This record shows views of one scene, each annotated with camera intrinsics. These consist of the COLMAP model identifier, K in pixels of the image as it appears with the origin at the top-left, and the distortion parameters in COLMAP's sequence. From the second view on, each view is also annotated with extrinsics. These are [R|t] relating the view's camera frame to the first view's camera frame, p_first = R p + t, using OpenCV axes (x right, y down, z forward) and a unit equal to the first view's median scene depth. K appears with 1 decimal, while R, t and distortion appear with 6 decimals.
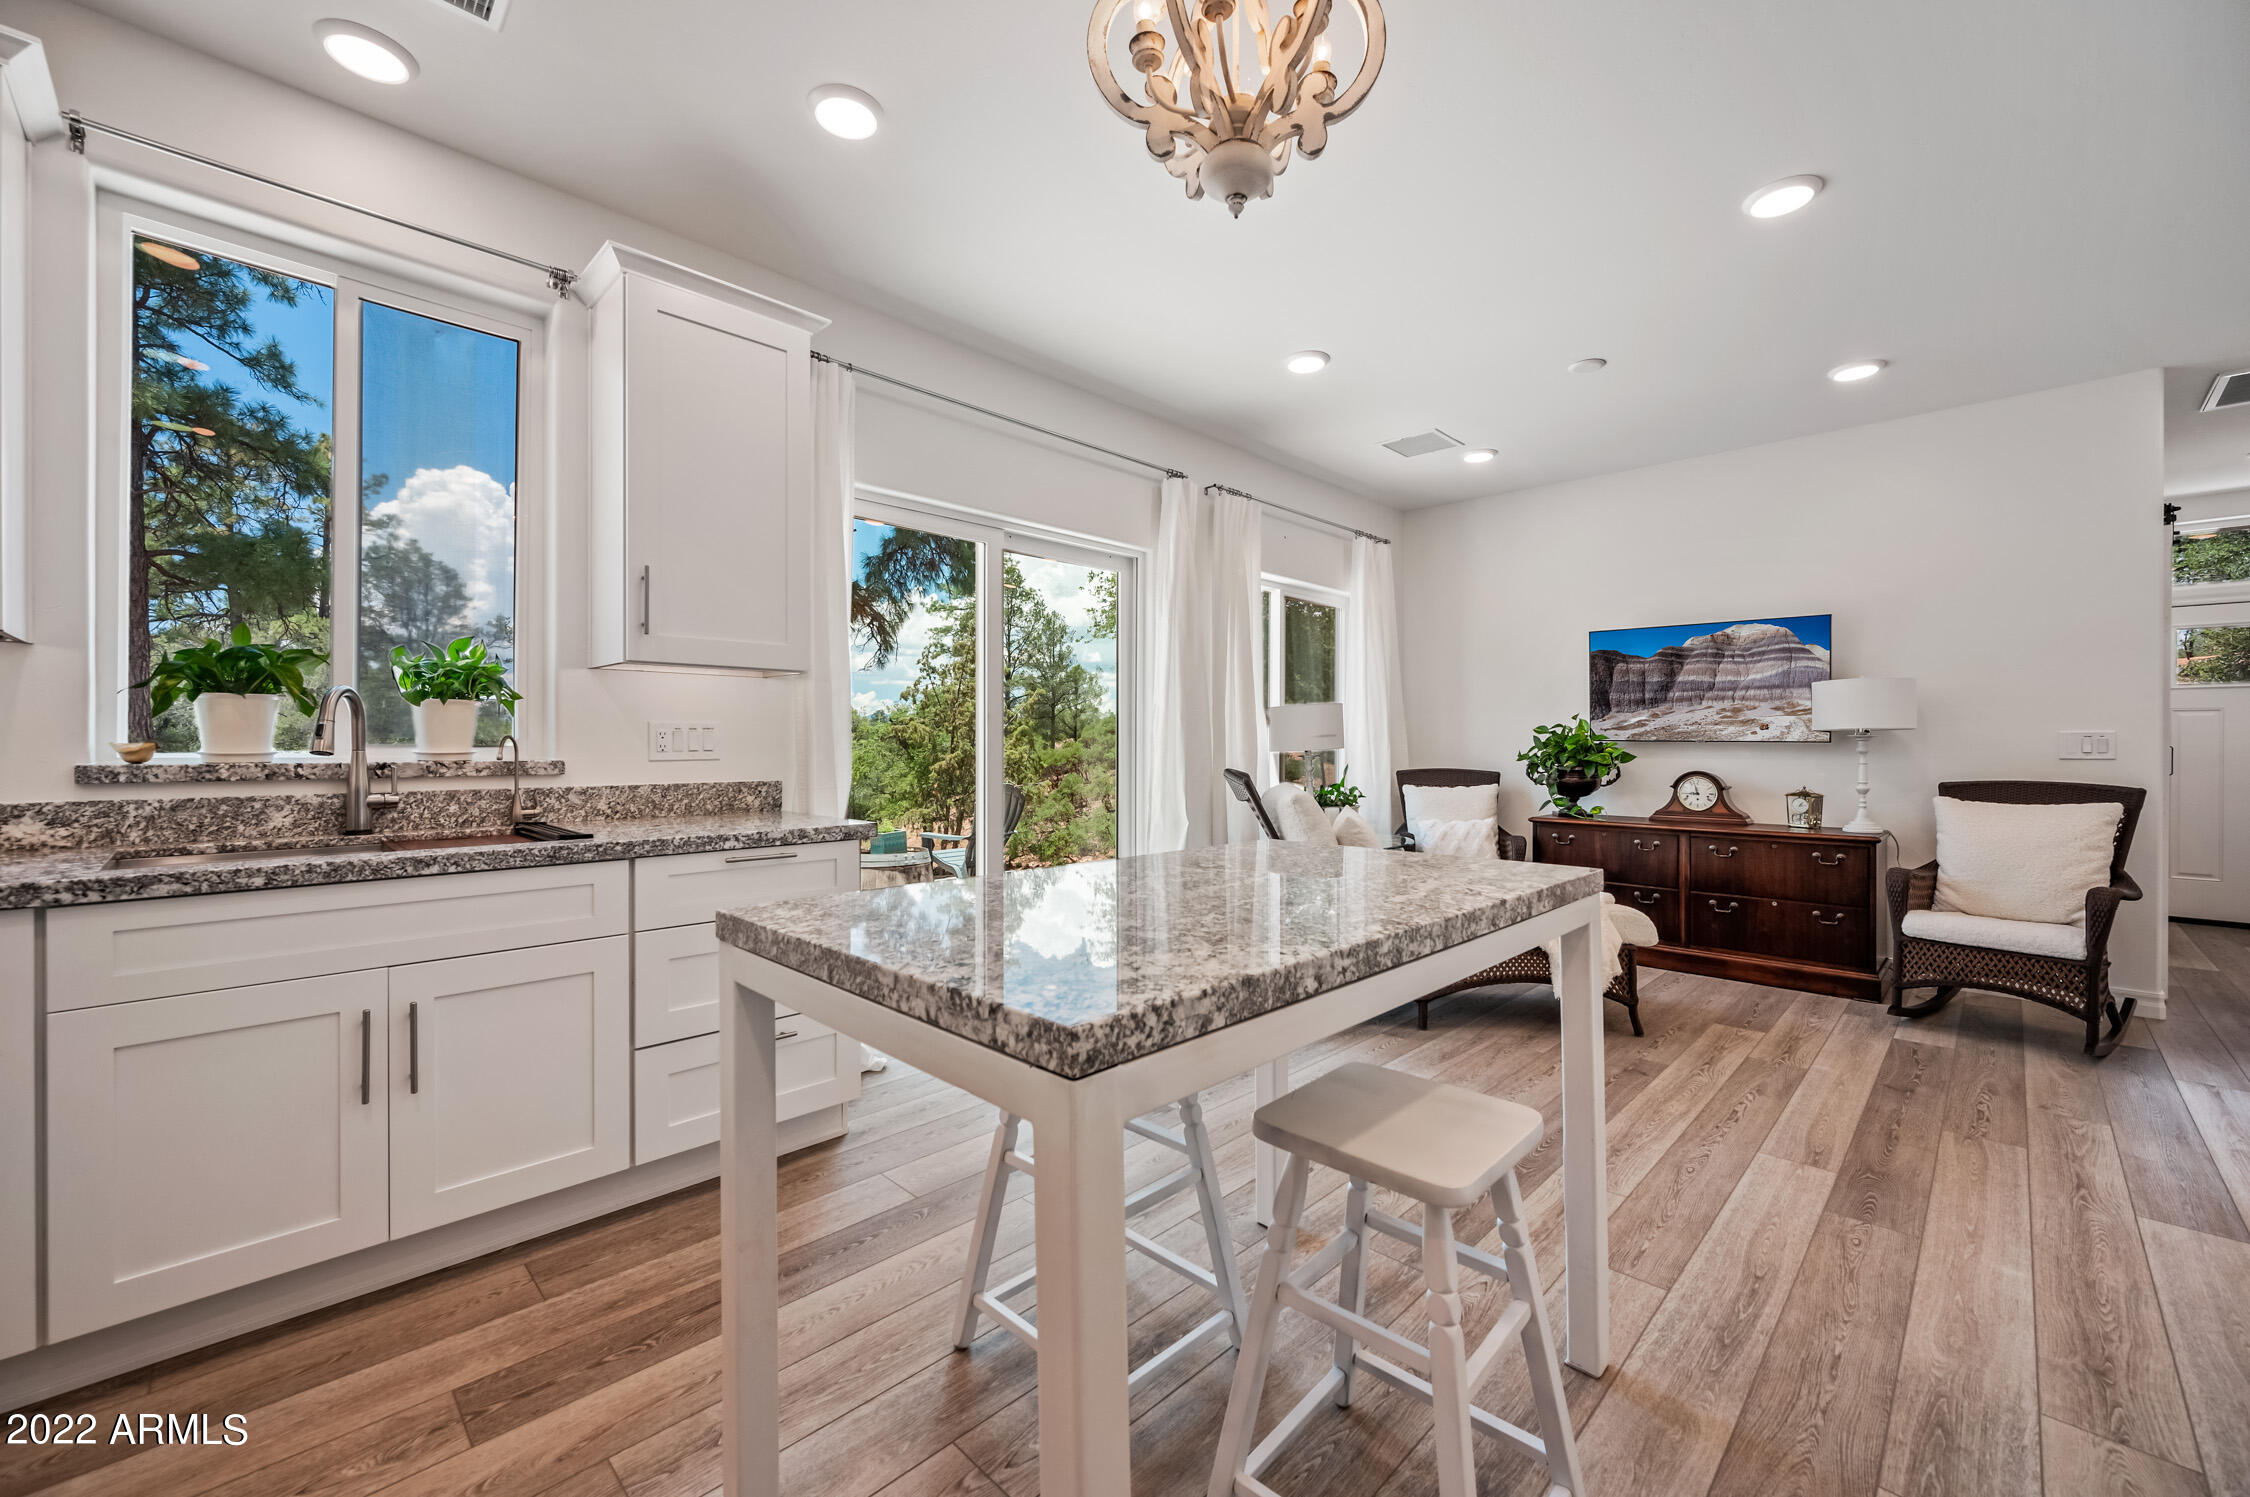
lens RADIAL K [[895.0, 0, 1126.4], [0, 895.0, 744.4], [0, 0, 1]] dist [-0.002468, 0.000582]
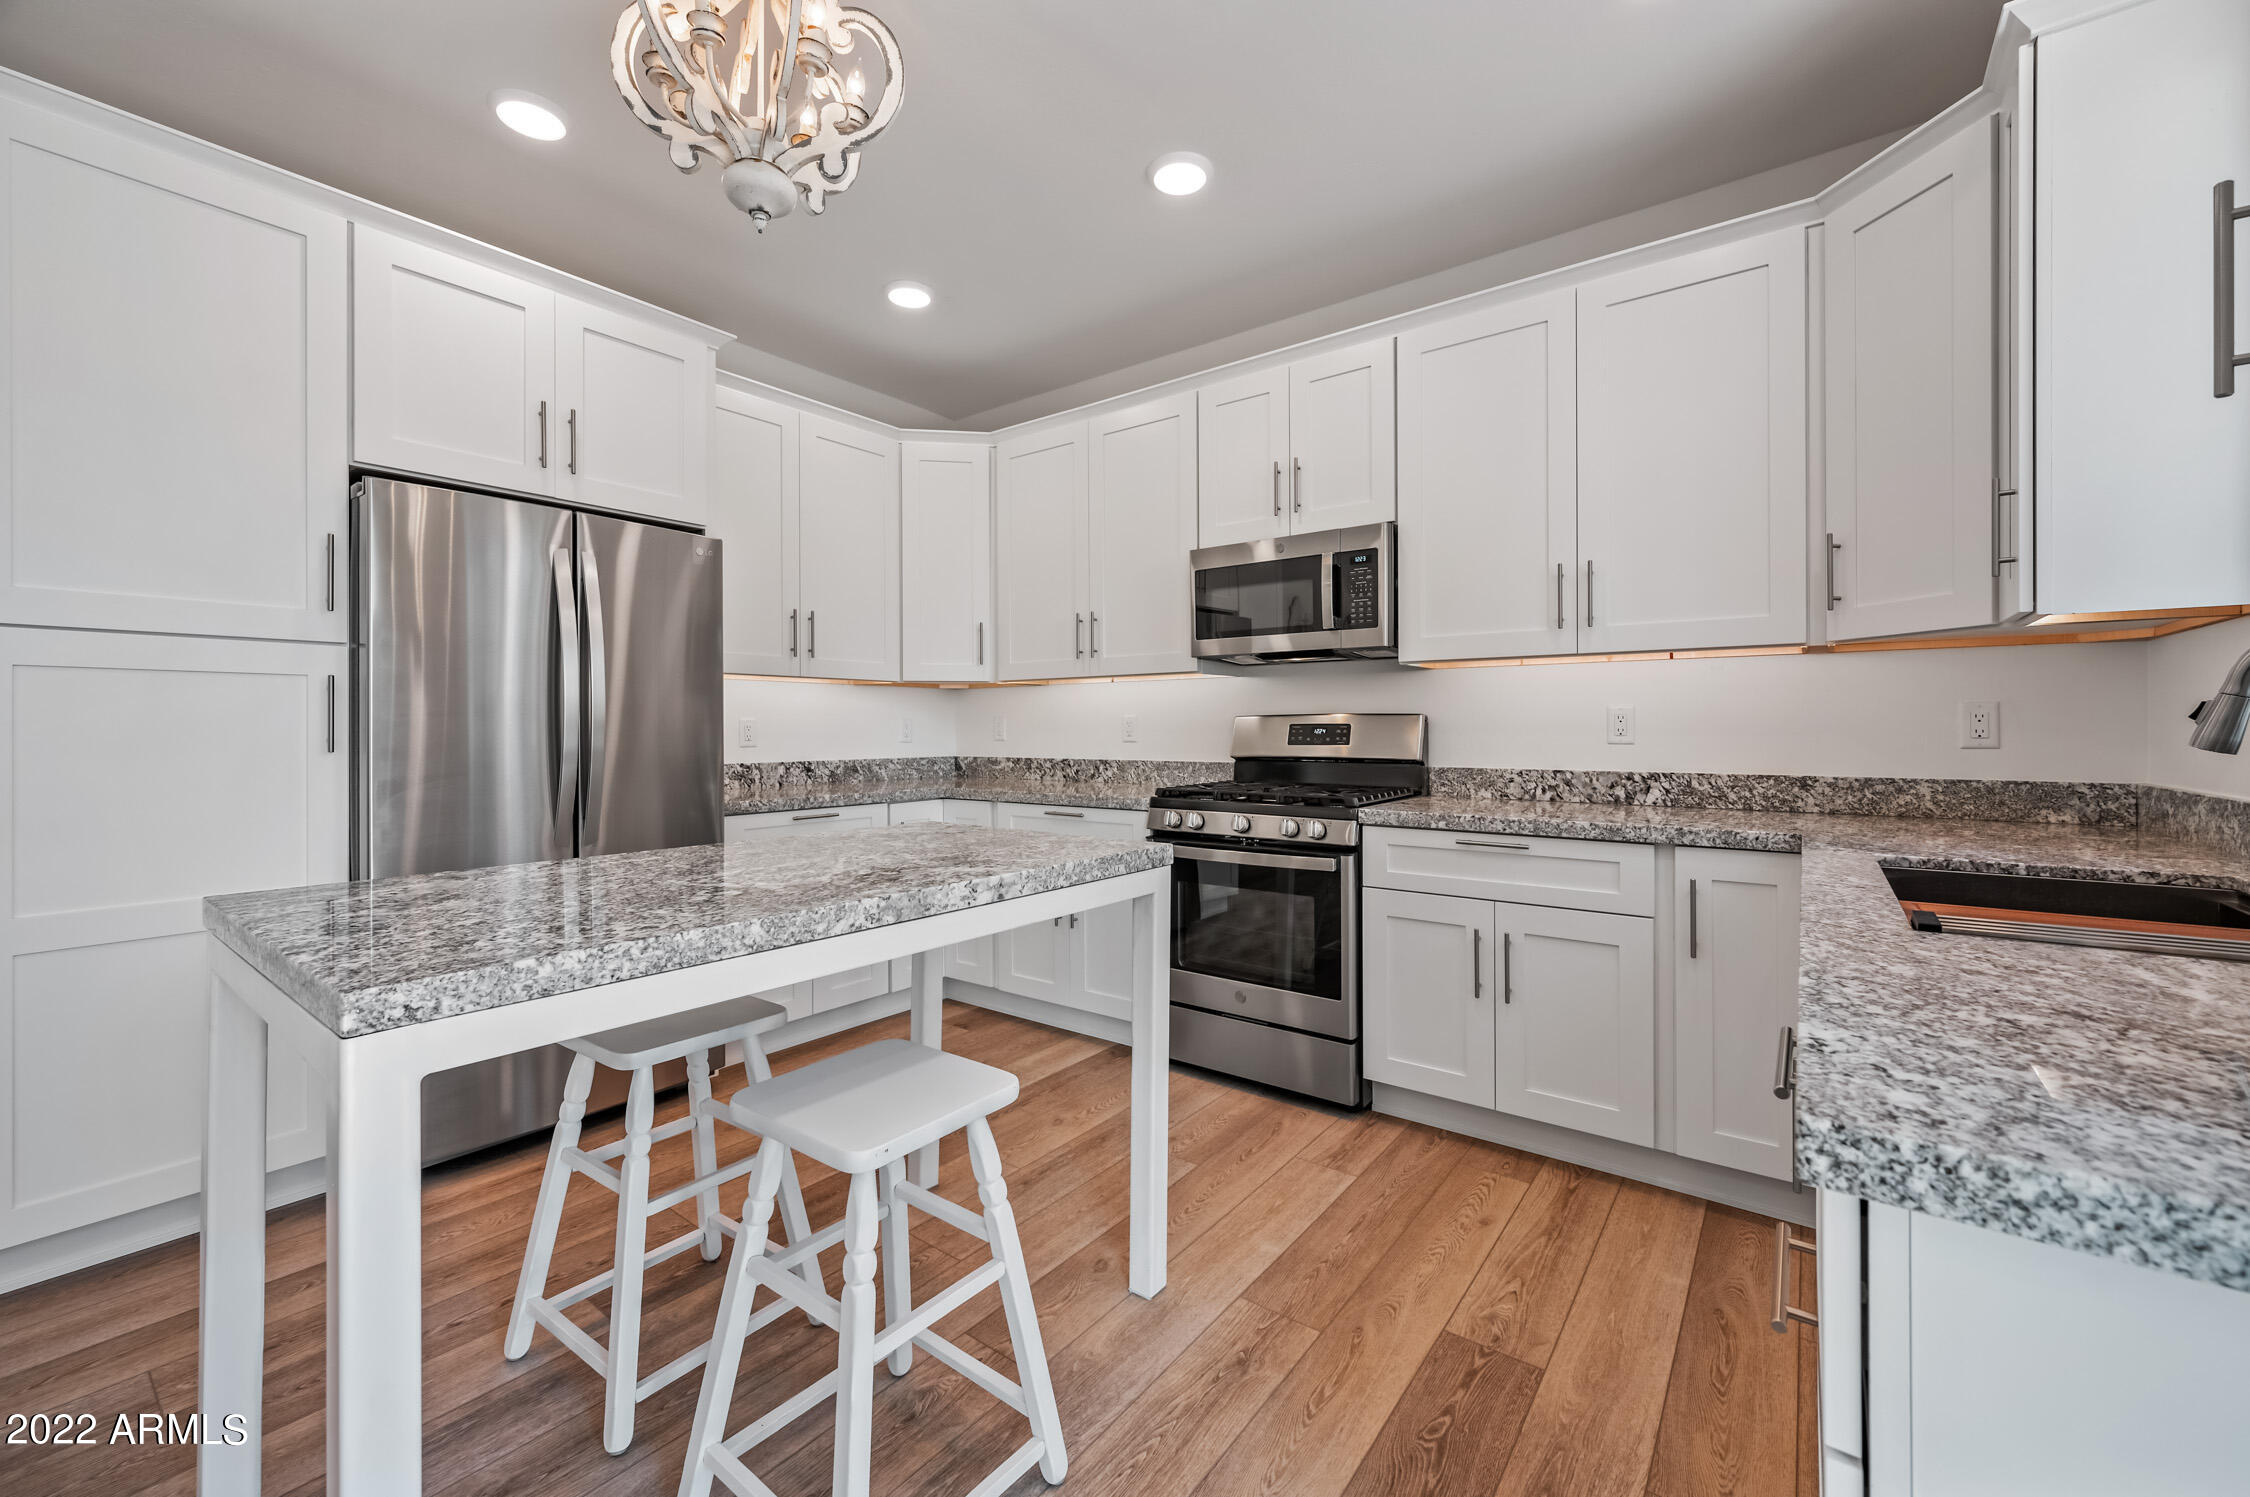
lens RADIAL K [[896.0, 0, 1131.1], [0, 896.0, 731.8], [0, 0, 1]] dist [-0.001014, 0.000090]
pose [[-0.991319, 0.000227, -0.131477, -0.087313], [-0.000397, 0.999989, 0.004722, -0.002866], [0.131476, 0.004733, -0.991308, 1.091485]]
